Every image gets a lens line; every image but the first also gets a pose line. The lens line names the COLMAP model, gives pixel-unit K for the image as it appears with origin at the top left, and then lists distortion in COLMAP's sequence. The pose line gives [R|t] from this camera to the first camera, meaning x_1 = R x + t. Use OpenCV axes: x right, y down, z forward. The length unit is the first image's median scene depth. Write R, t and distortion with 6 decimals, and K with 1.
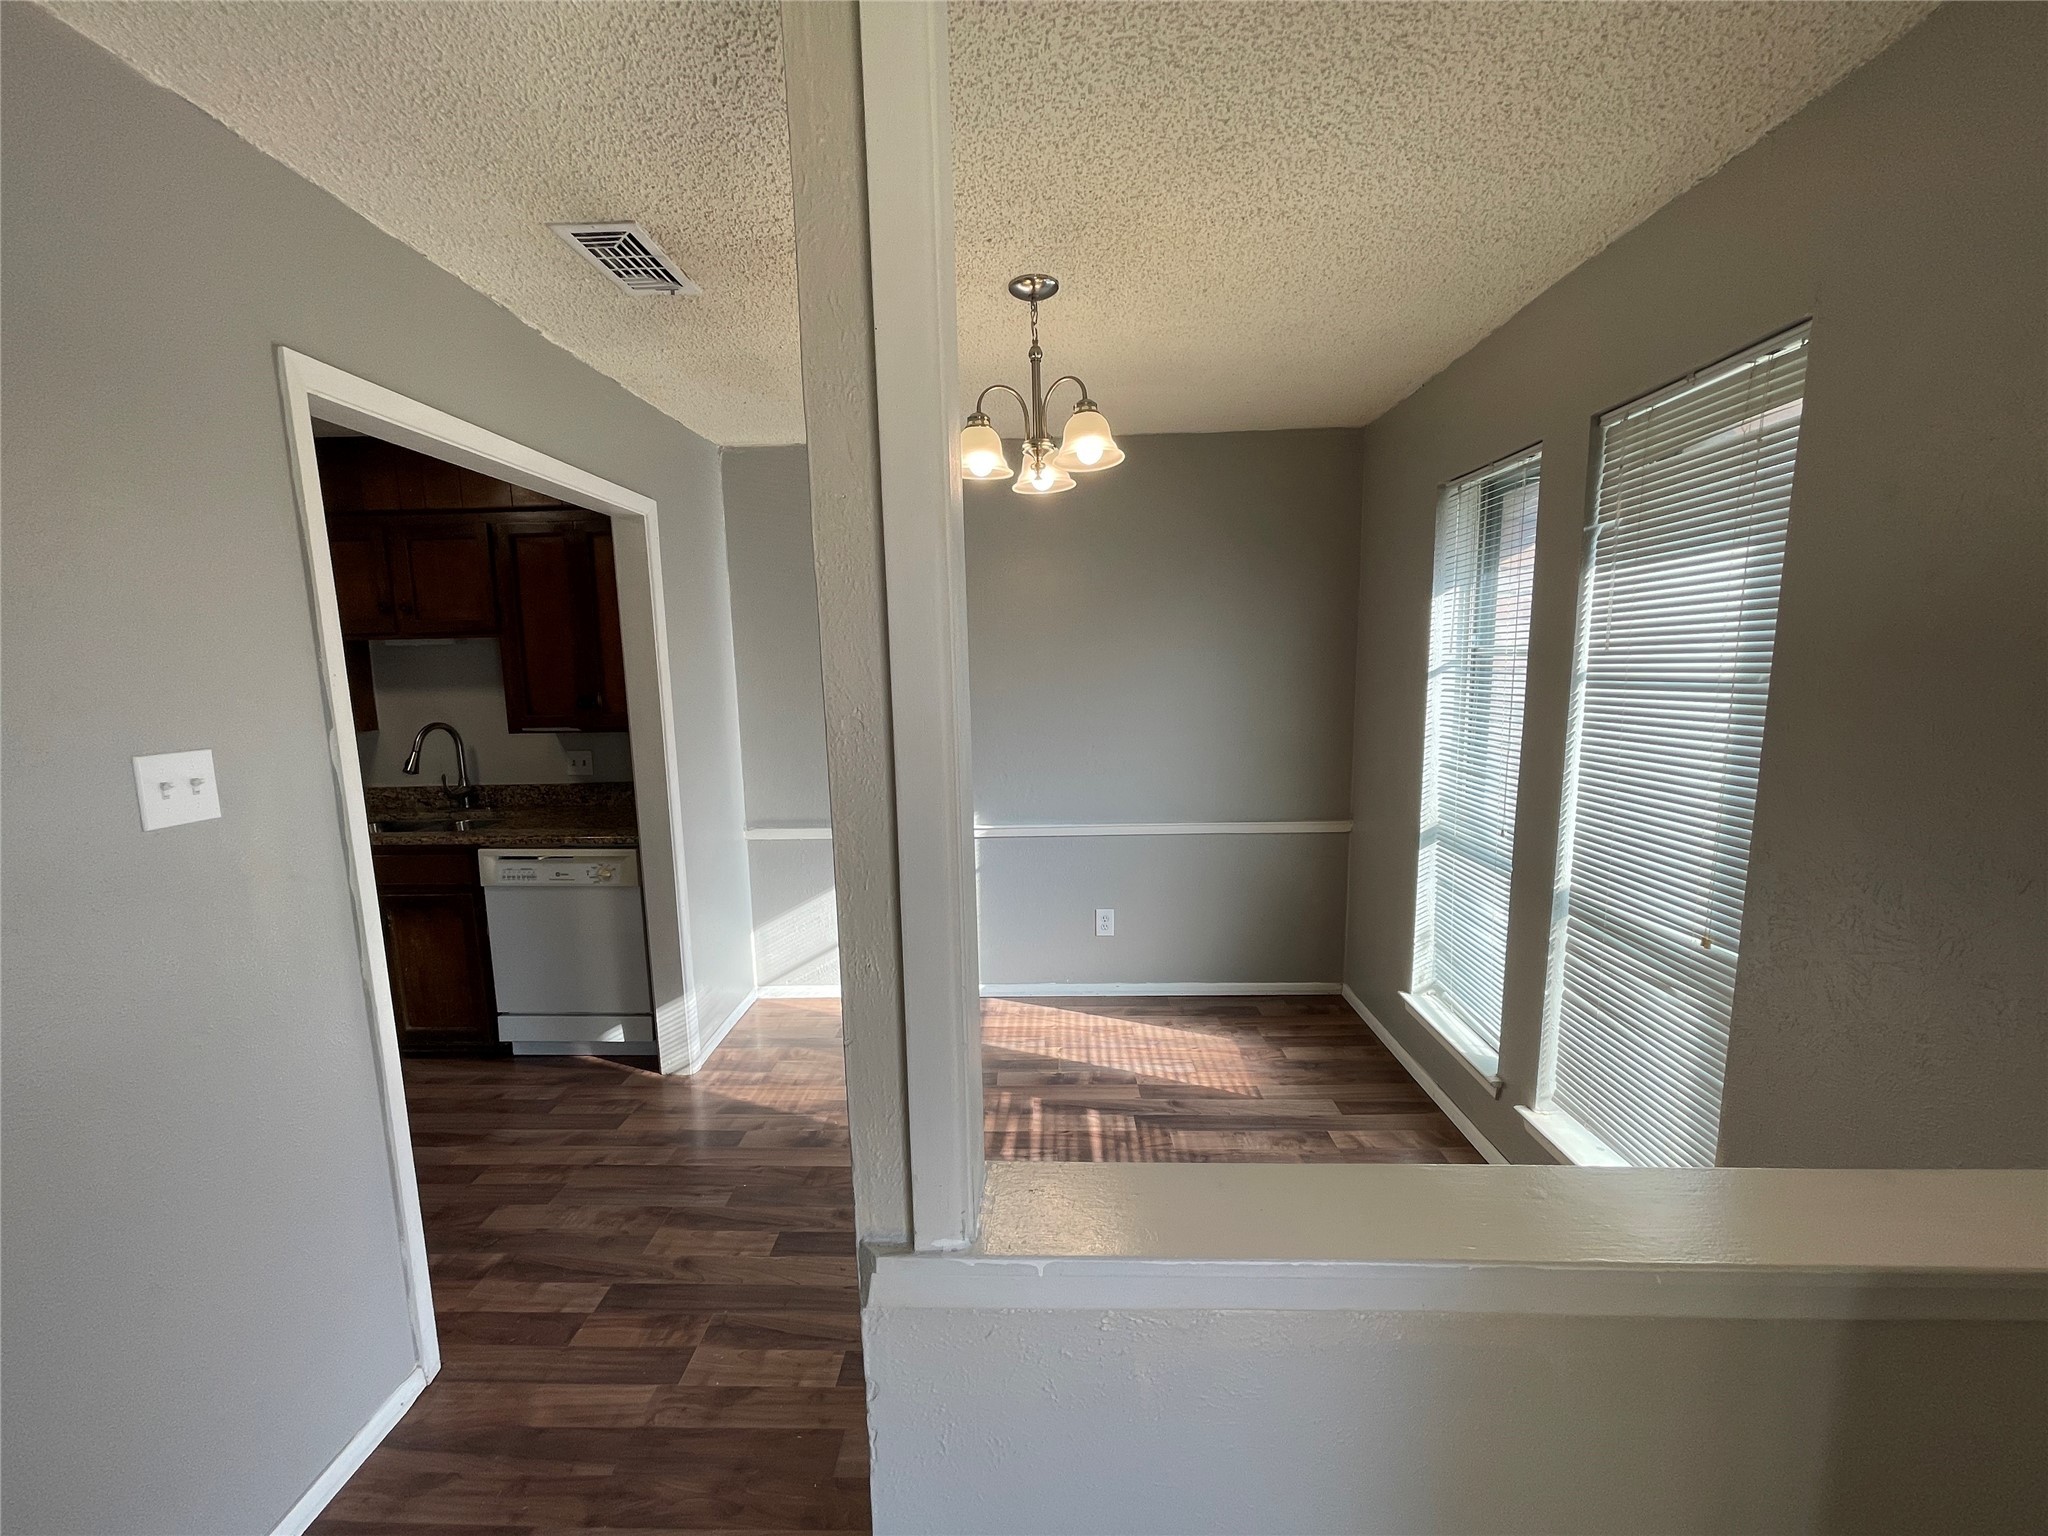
lens RADIAL K [[830.3, 0, 1022.9], [0, 830.3, 776.3], [0, 0, 1]] dist [-0.030188, 0.013433]
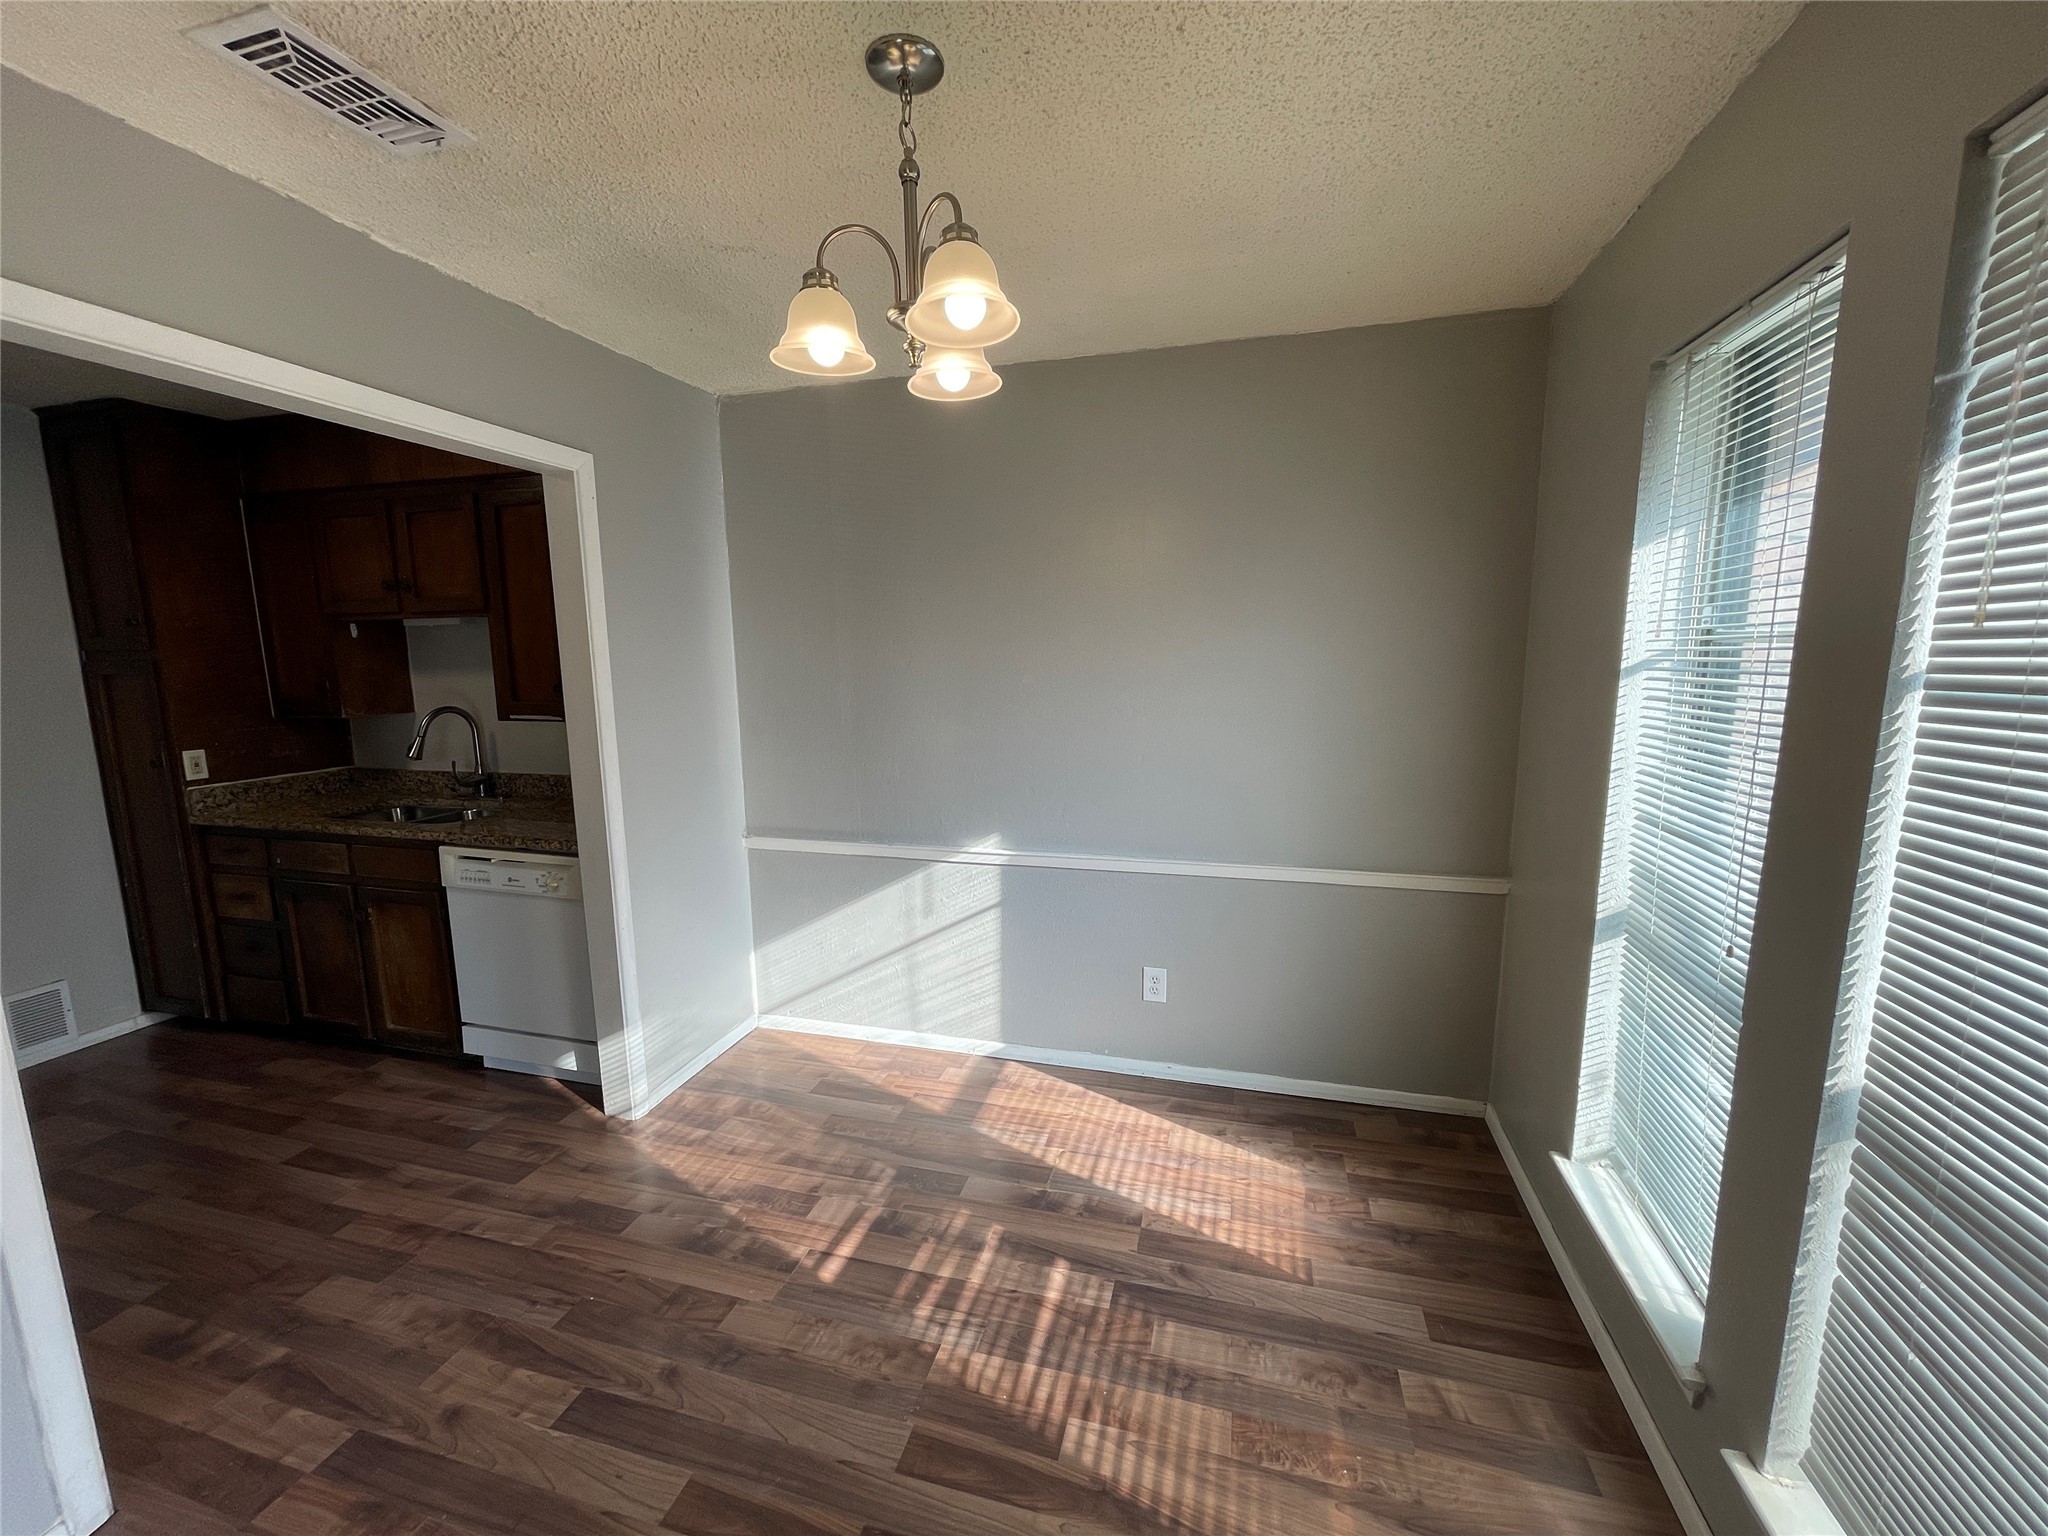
lens RADIAL K [[830.3, 0, 1022.9], [0, 830.3, 776.3], [0, 0, 1]] dist [-0.030188, 0.013433]
pose [[0.969683, 0.045338, -0.240123, 0.199639], [-0.041888, 0.998933, 0.019454, -0.036823], [0.240749, -0.008806, 0.970547, 0.278485]]
